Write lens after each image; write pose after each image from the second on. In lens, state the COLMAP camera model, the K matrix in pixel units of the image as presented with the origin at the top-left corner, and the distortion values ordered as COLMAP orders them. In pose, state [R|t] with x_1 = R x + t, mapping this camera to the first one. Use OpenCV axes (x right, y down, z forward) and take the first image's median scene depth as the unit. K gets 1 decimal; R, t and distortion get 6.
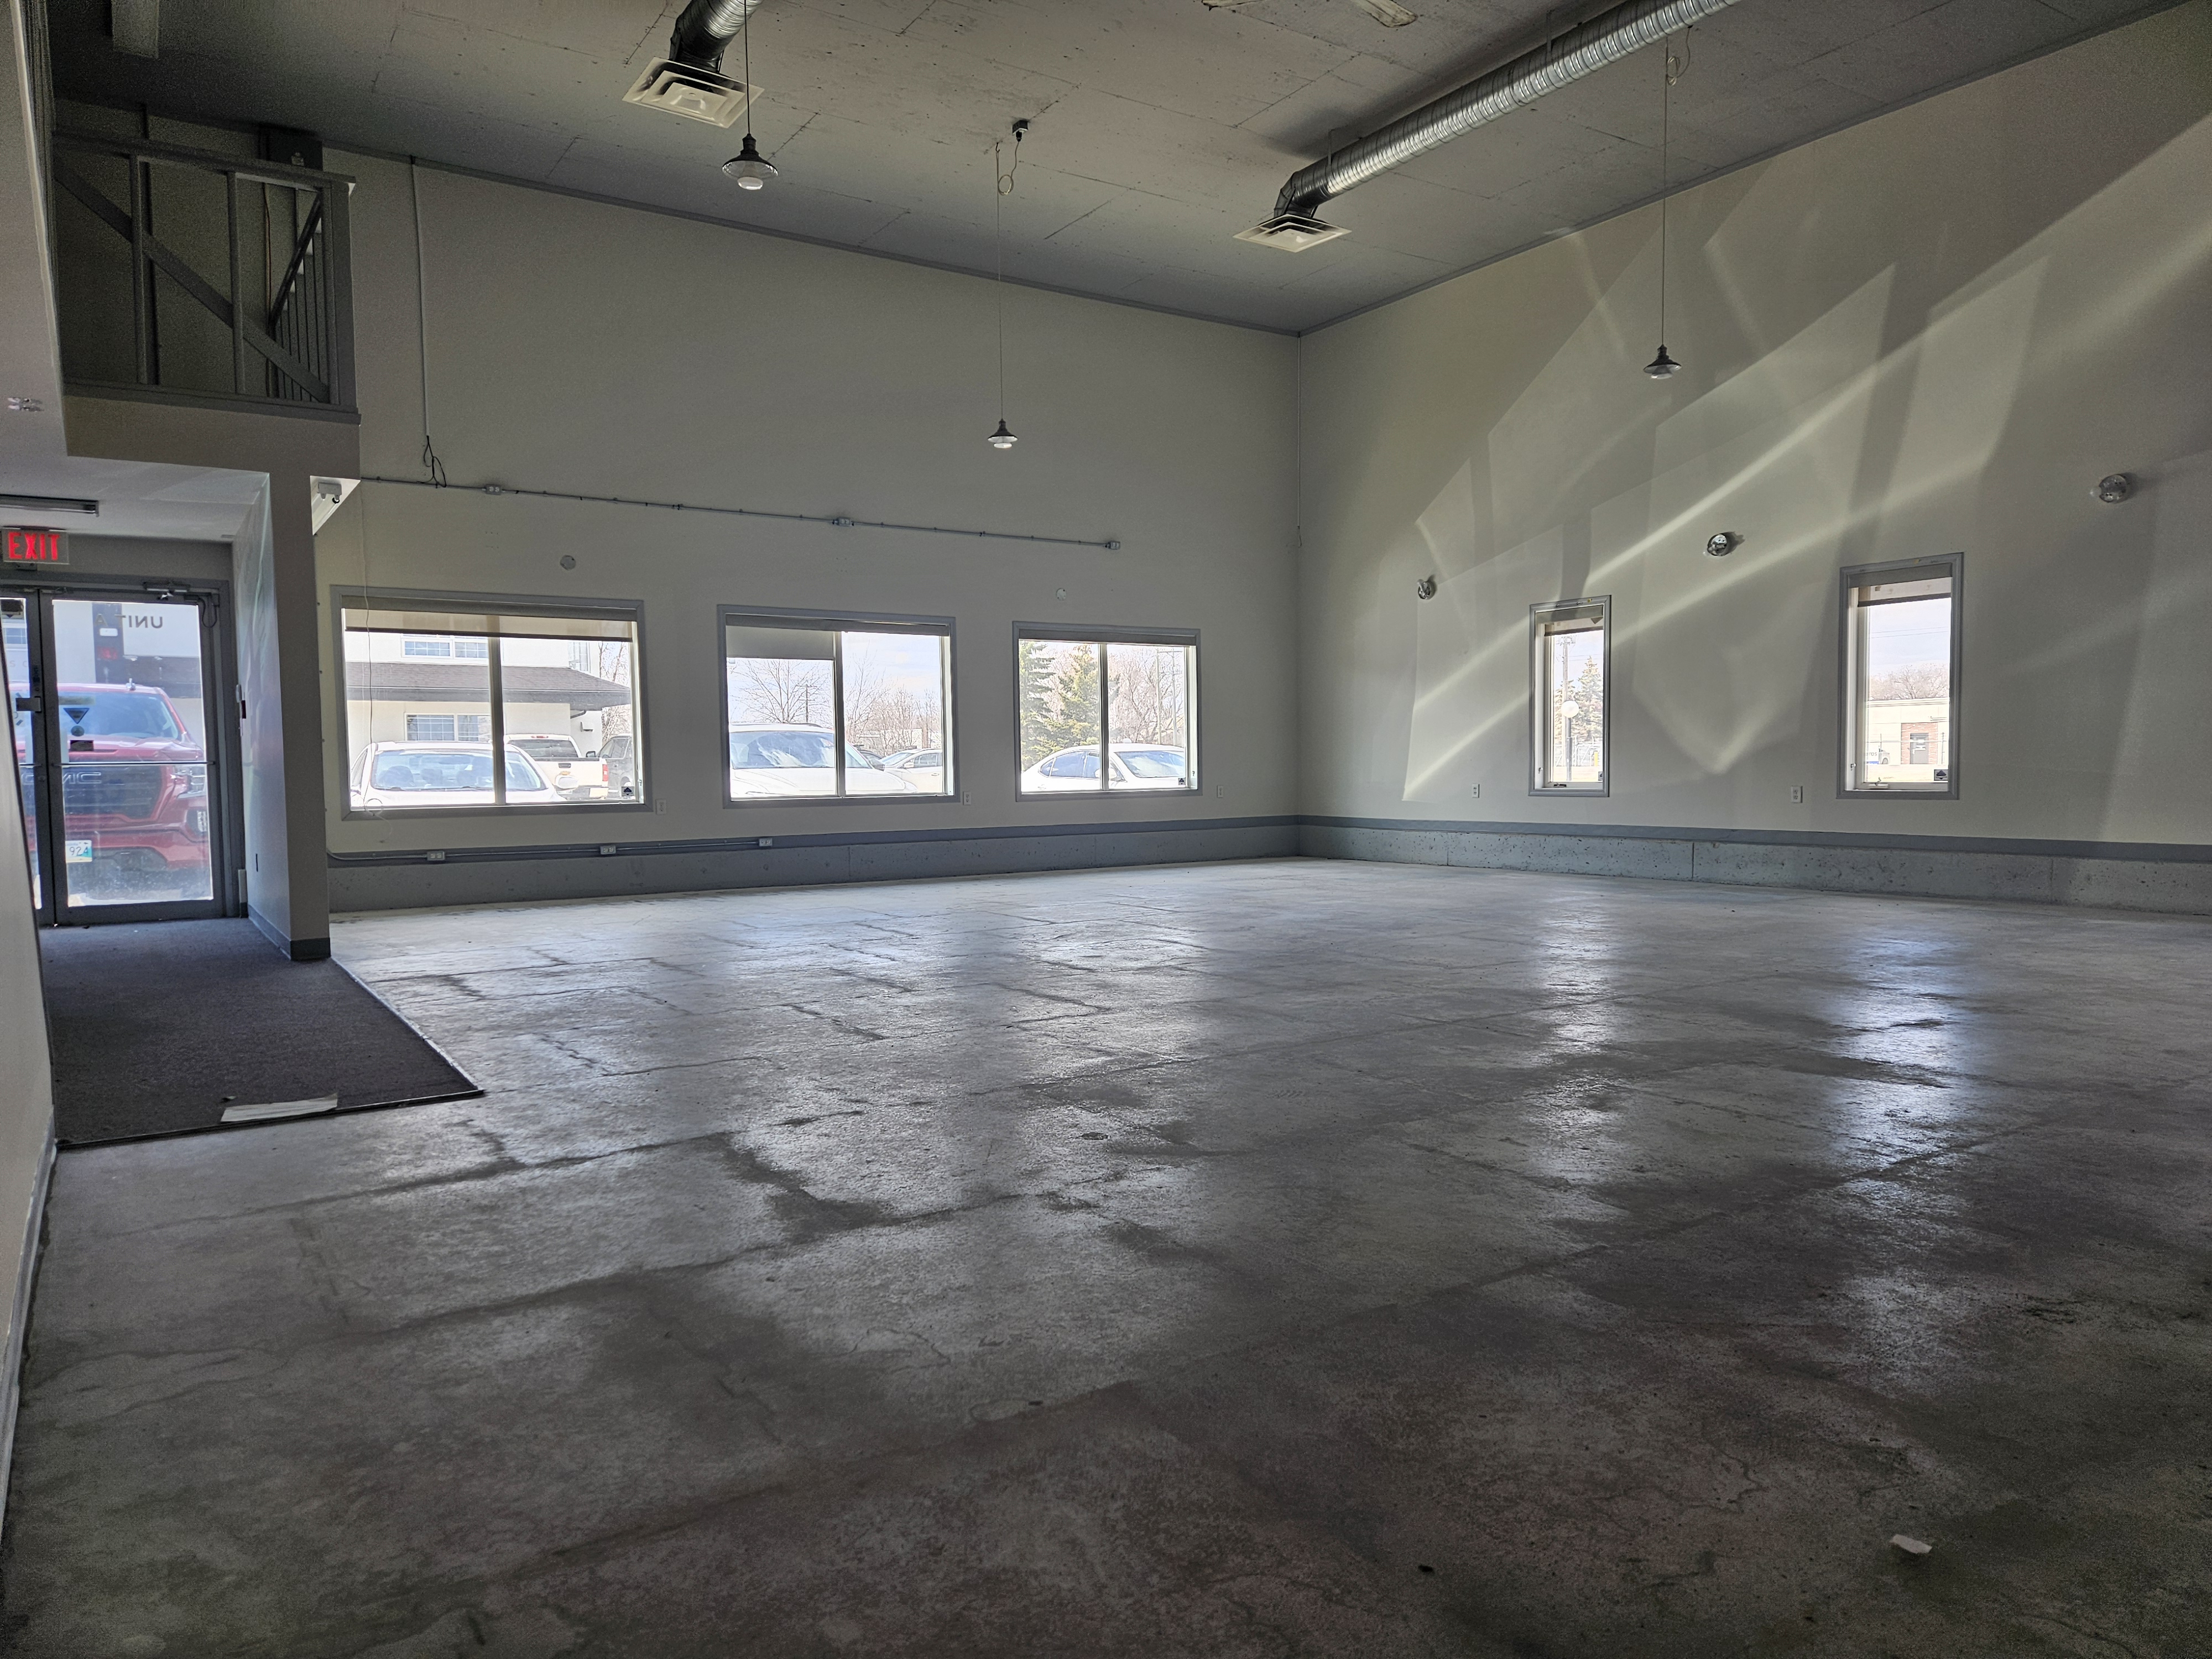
lens RADIAL K [[1483.2, 0, 1104.7], [0, 1483.2, 840.3], [0, 0, 1]] dist [0.067666, -0.052625]
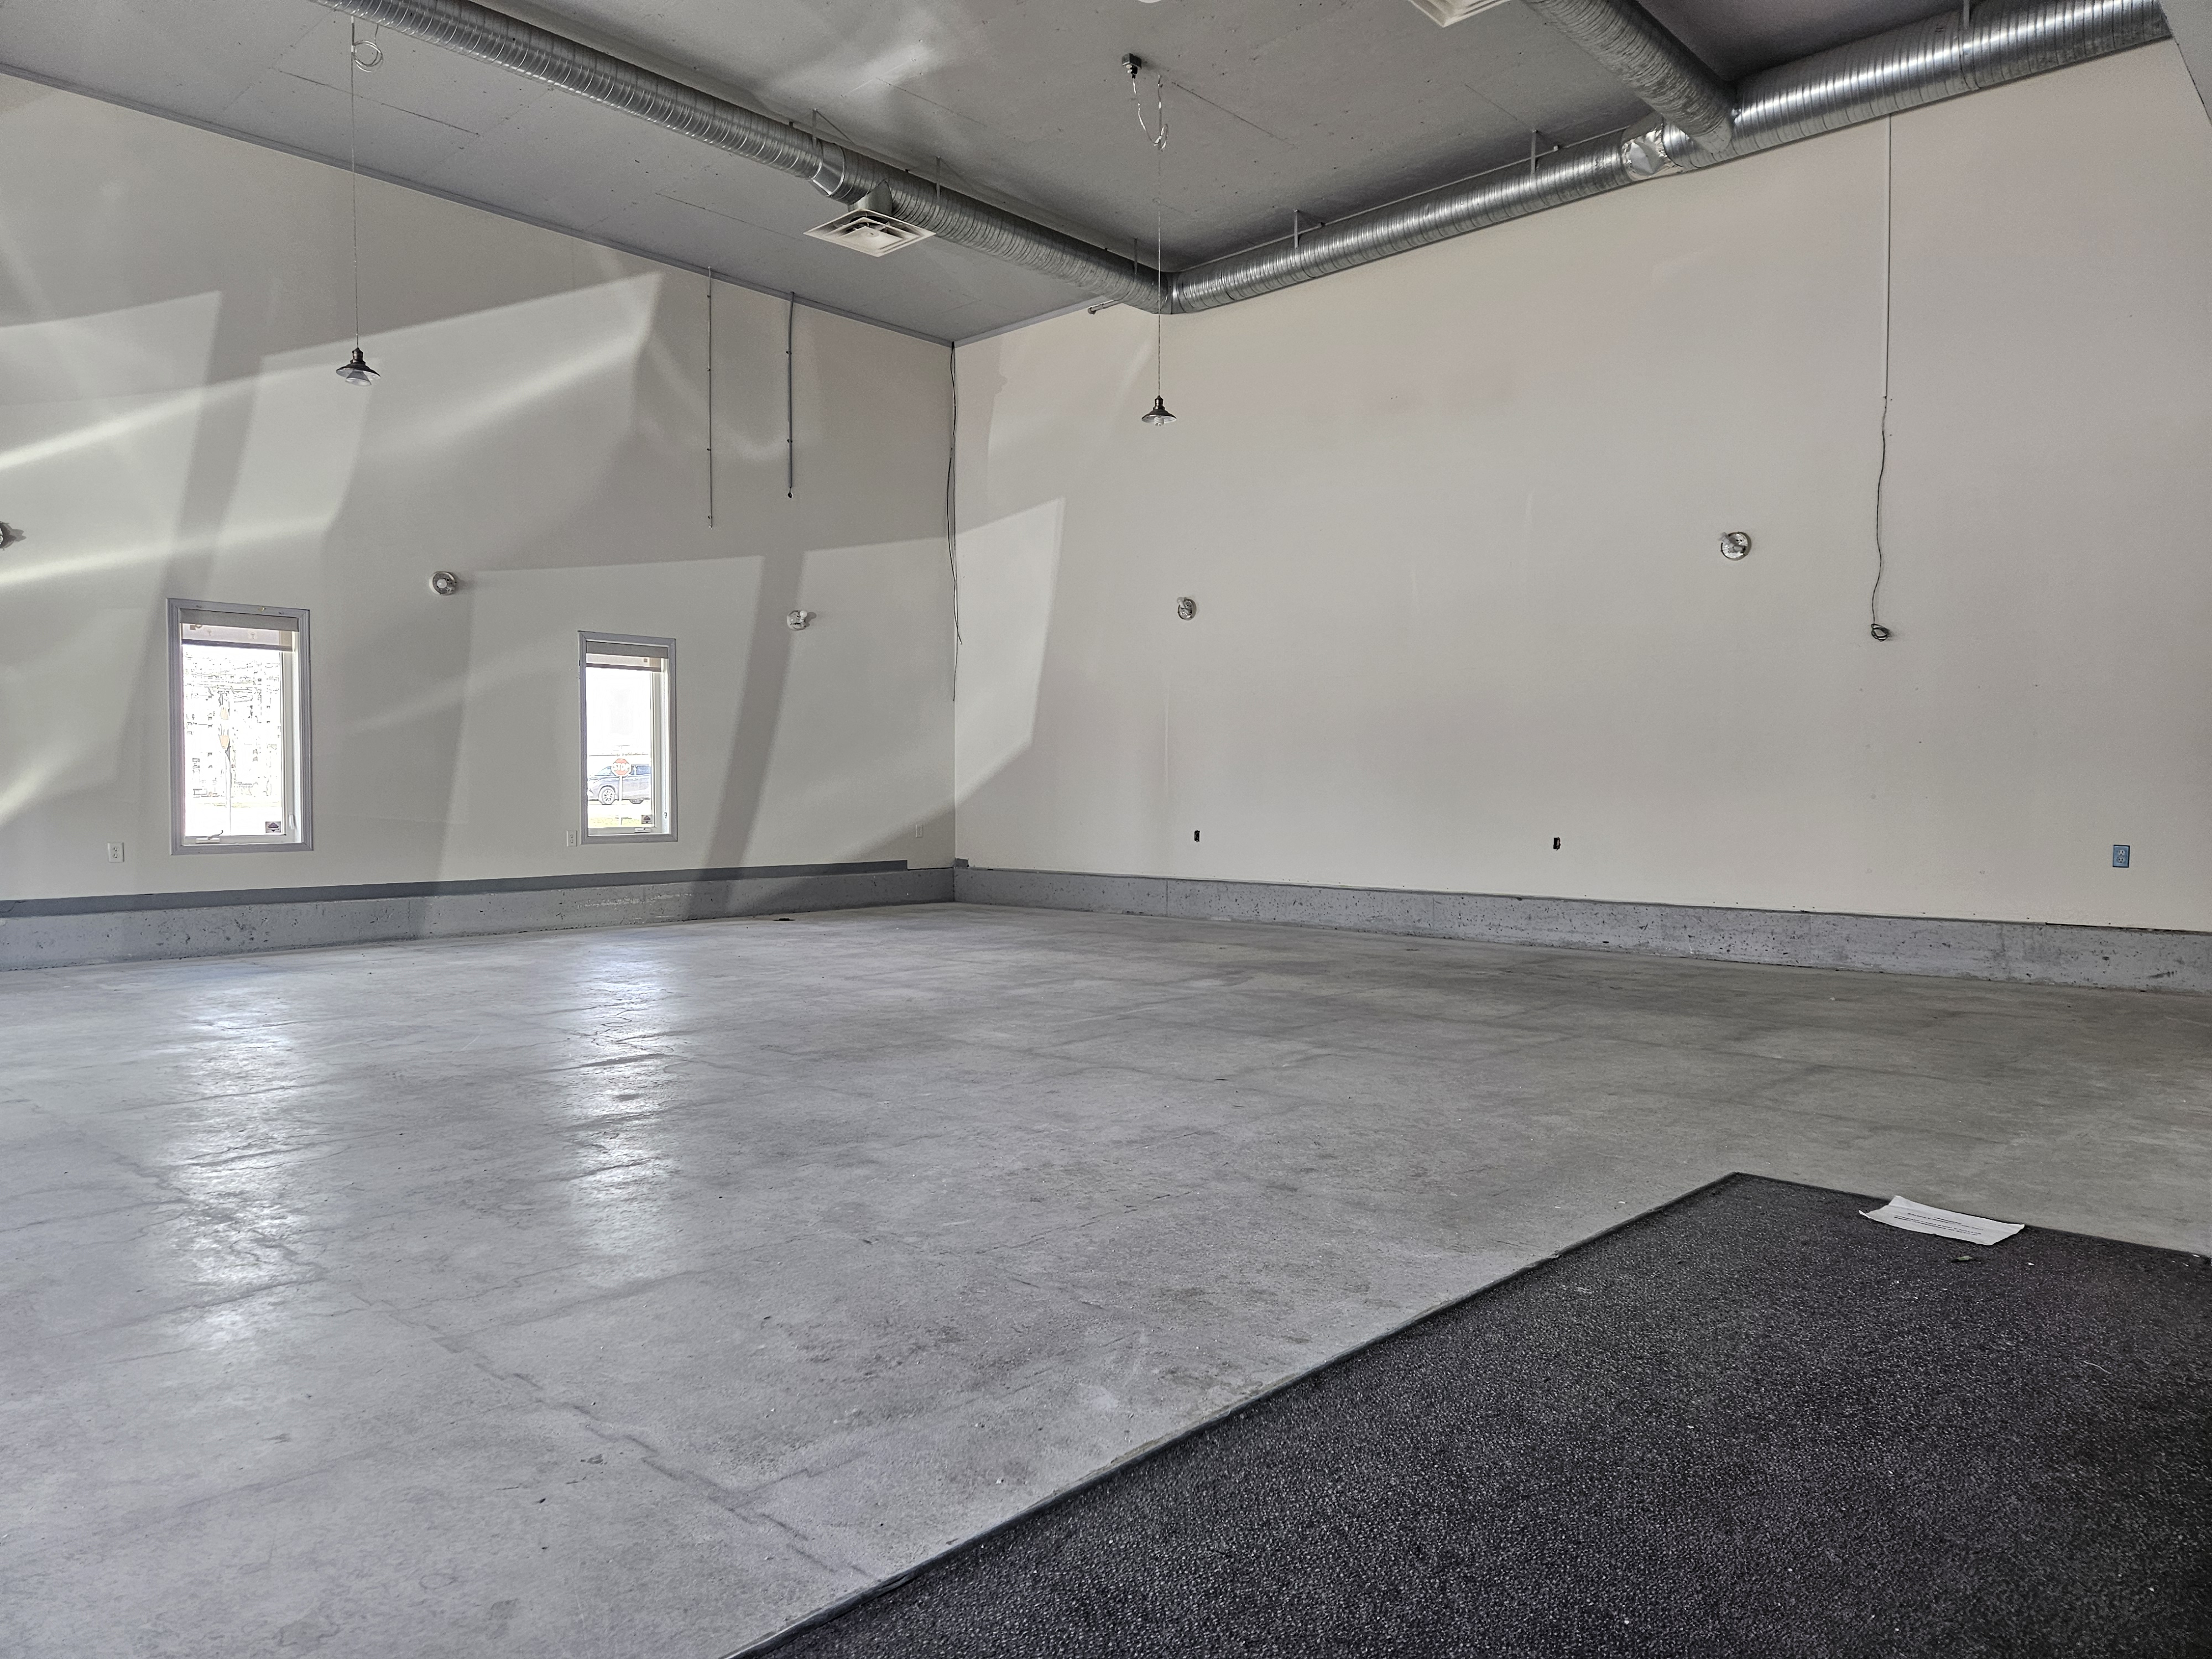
lens RADIAL K [[1483.2, 0, 1101.1], [0, 1483.2, 825.5], [0, 0, 1]] dist [0.067666, -0.052625]
pose [[-0.221272, -0.002590, 0.975209, -0.471124], [0.055812, 0.998324, 0.015315, -0.025043], [-0.973614, 0.057817, -0.220757, 0.608546]]
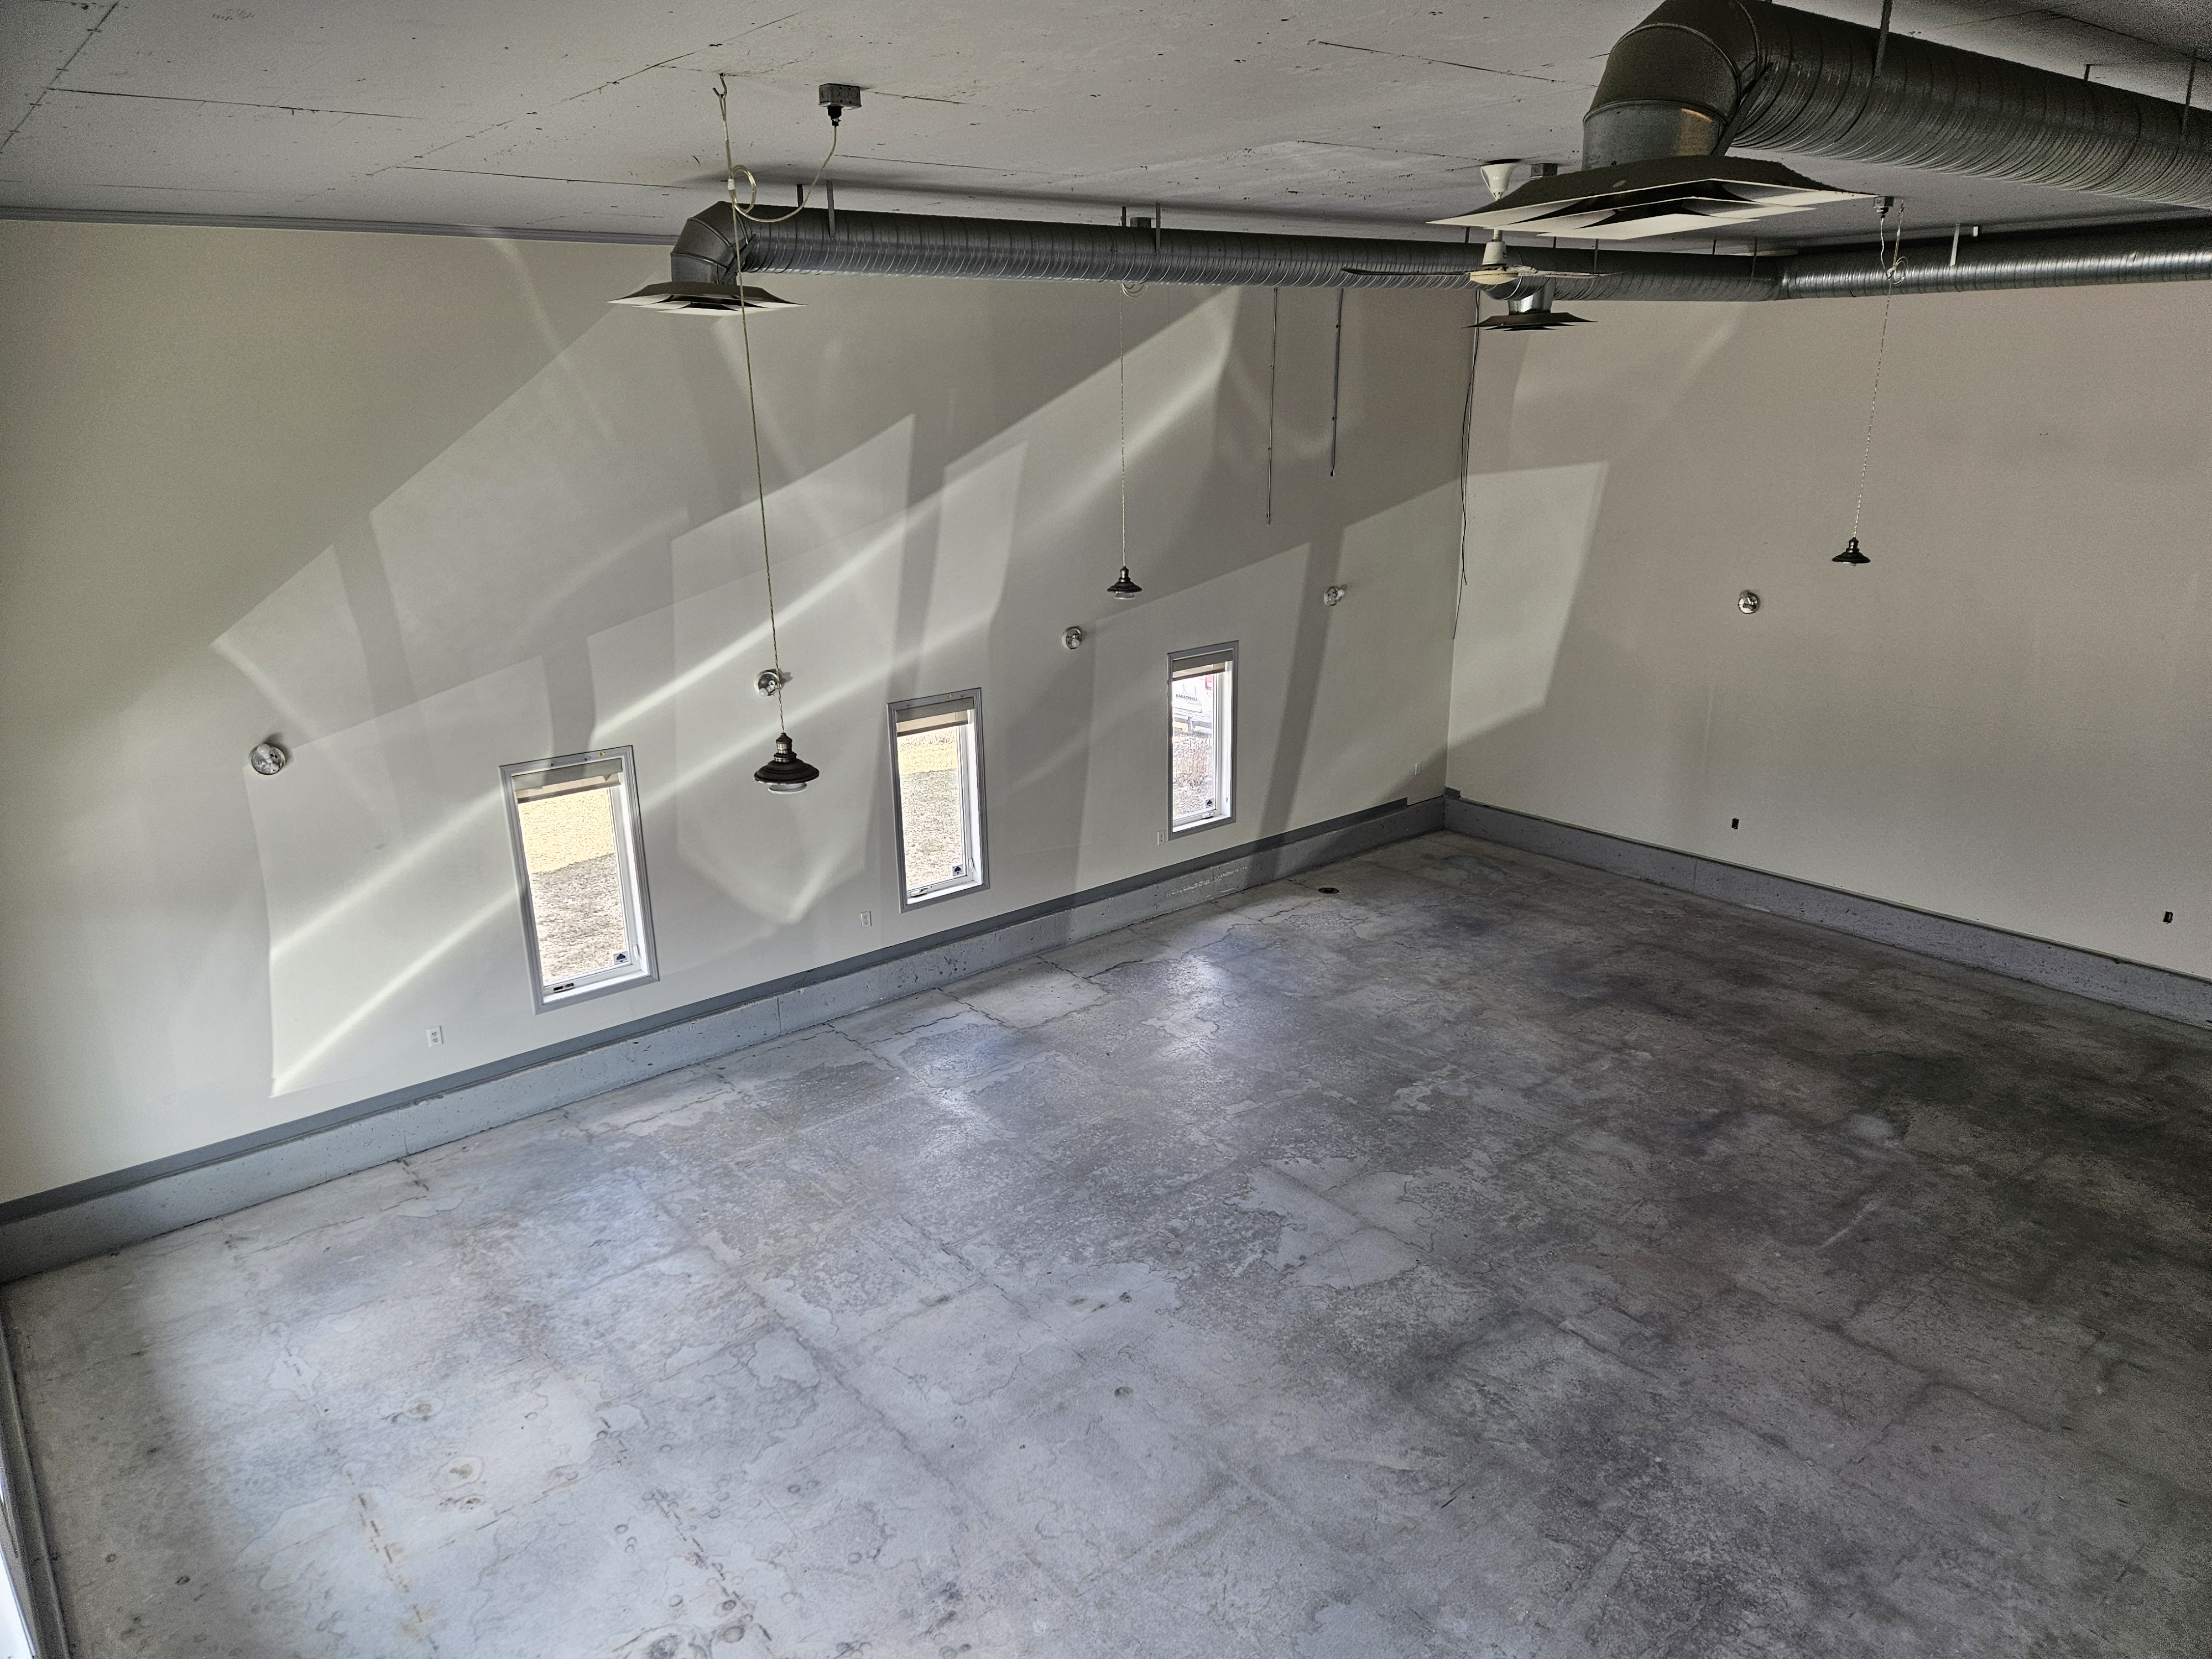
lens RADIAL K [[1483.2, 0, 1109.8], [0, 1483.2, 845.2], [0, 0, 1]] dist [0.067666, -0.052625]
pose [[-0.110148, -0.280299, 0.953572, -0.476573], [0.073384, 0.954498, 0.289048, -0.340522], [-0.991202, 0.101814, -0.084566, 0.868430]]
